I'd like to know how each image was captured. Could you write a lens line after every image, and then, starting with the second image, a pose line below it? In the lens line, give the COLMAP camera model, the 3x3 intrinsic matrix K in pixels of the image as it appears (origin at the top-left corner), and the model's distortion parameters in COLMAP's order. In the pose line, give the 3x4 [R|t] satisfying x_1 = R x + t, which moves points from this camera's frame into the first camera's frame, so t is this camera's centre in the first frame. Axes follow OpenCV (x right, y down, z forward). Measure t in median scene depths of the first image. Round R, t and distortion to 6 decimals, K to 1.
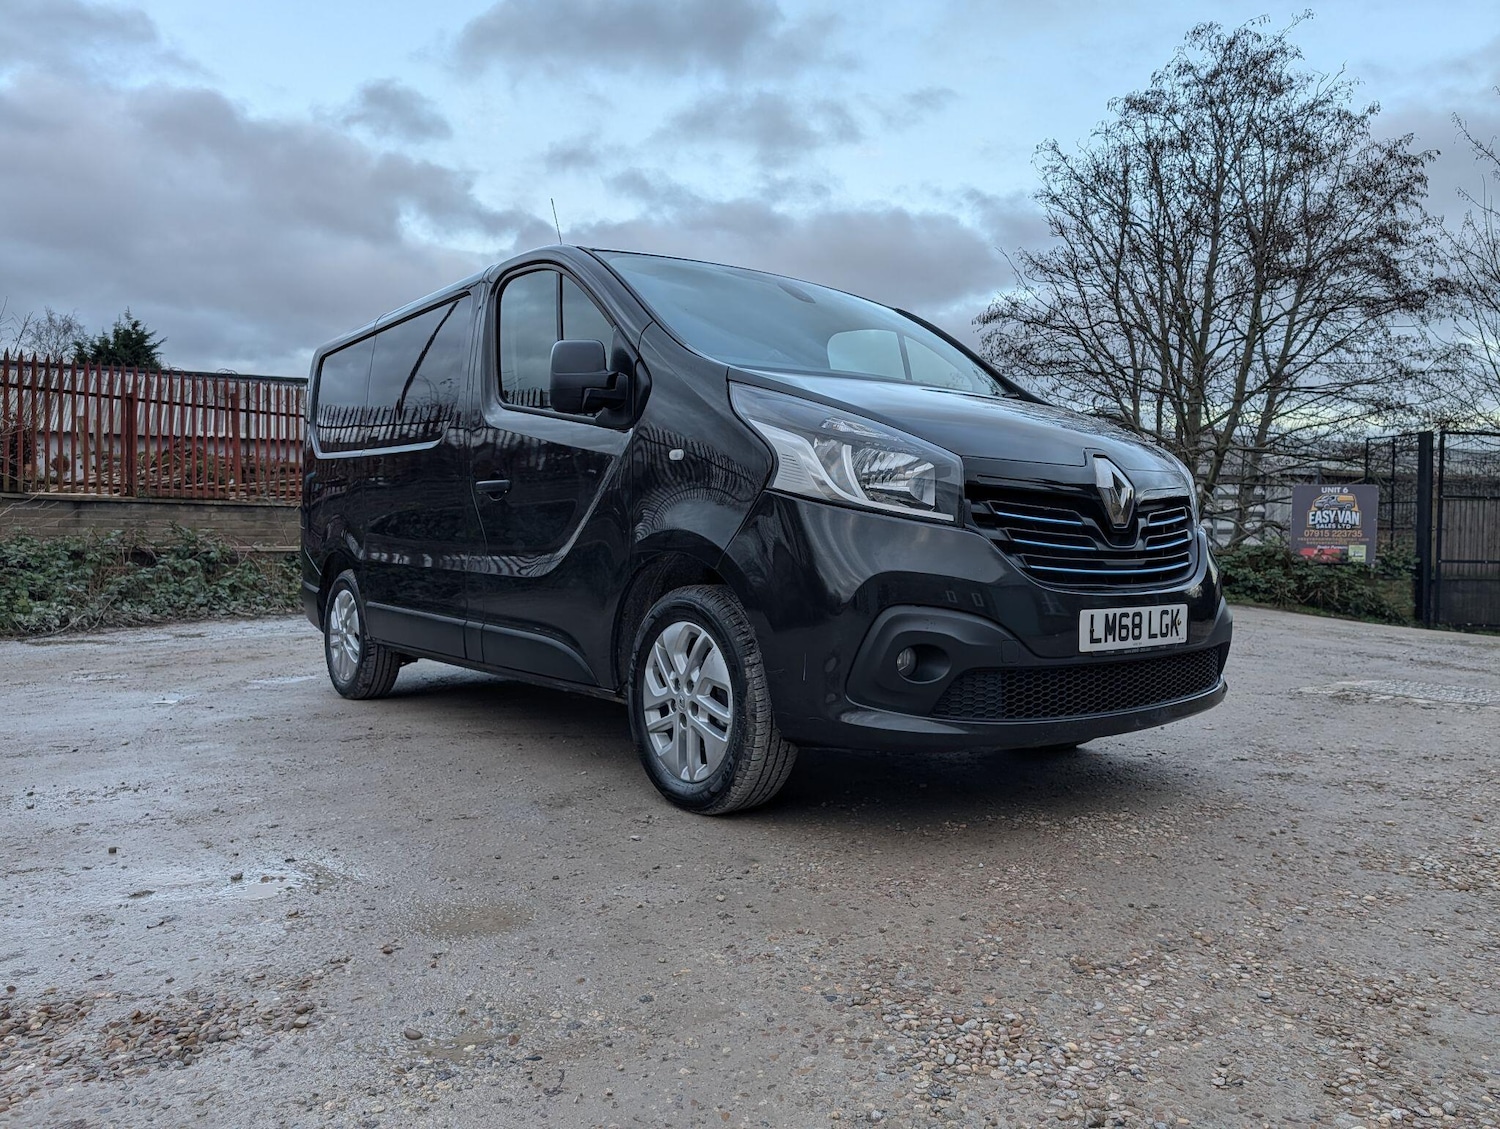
lens RADIAL K [[1069.4, 0, 761.9], [0, 1069.4, 573.5], [0, 0, 1]] dist [0.033125, -0.037442]
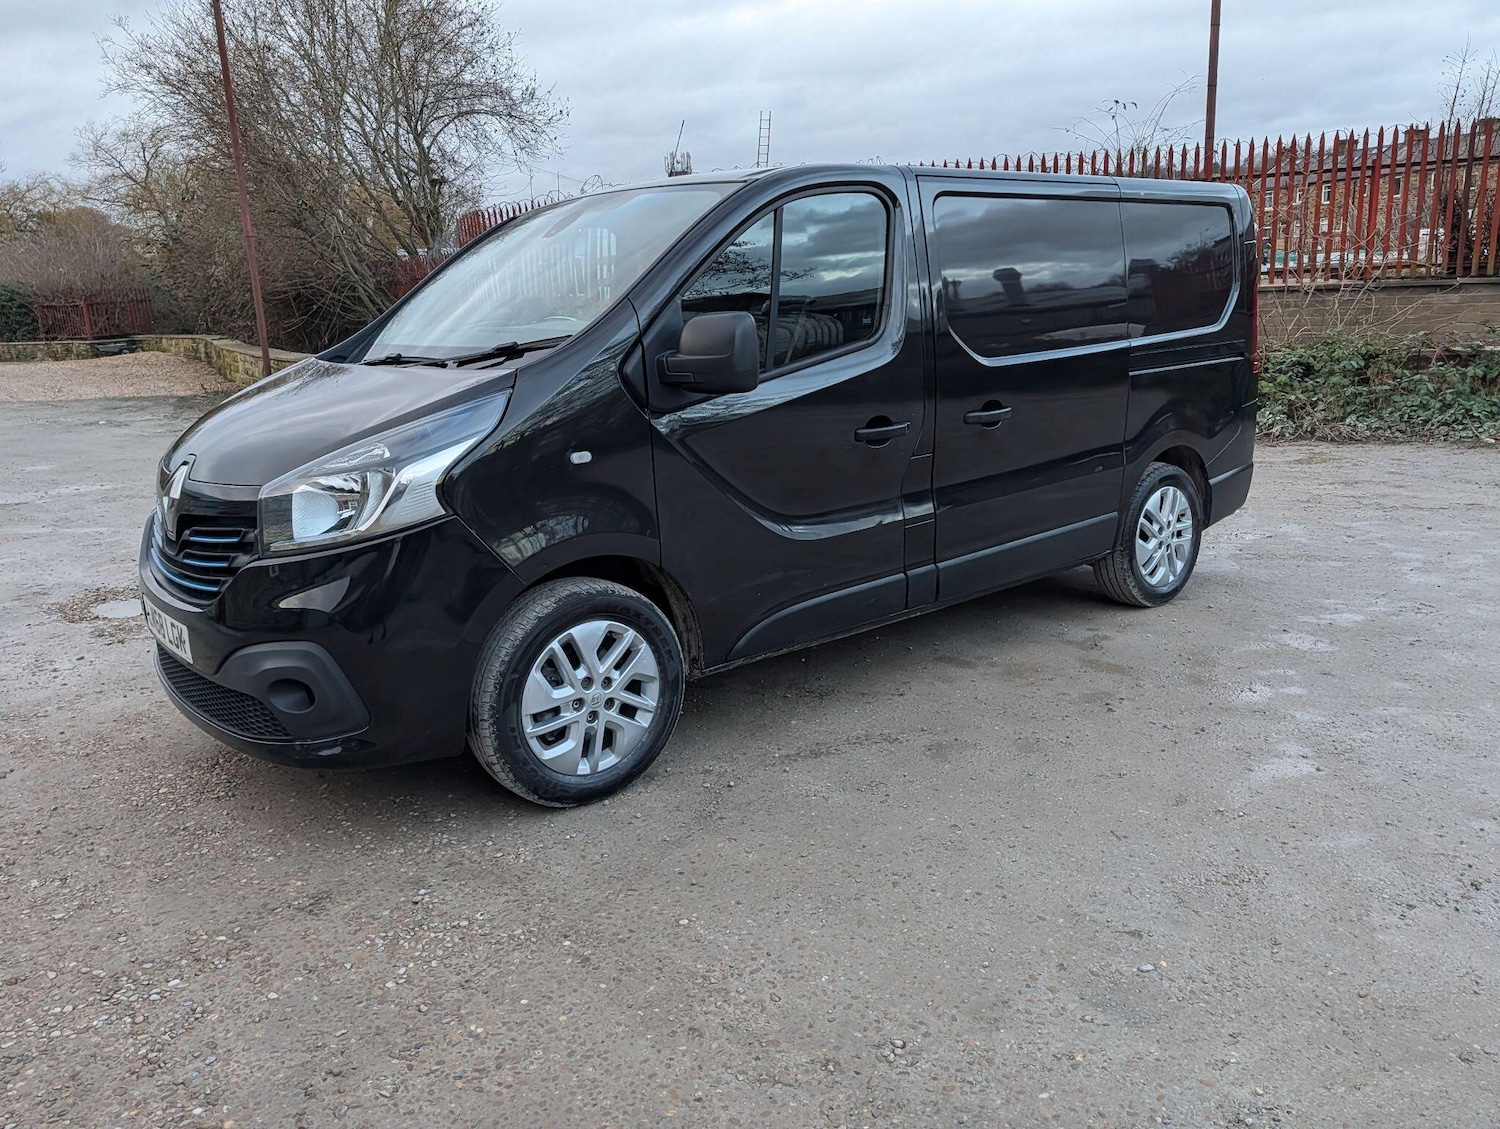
lens RADIAL K [[1133.9, 0, 774.1], [0, 1133.9, 553.9], [0, 0, 1]] dist [0.020611, -0.009700]
pose [[0.032662, 0.218402, -0.975312, 1.348240], [0.003864, 0.975798, 0.218640, -0.248070], [0.999459, -0.010910, 0.031028, 1.443123]]
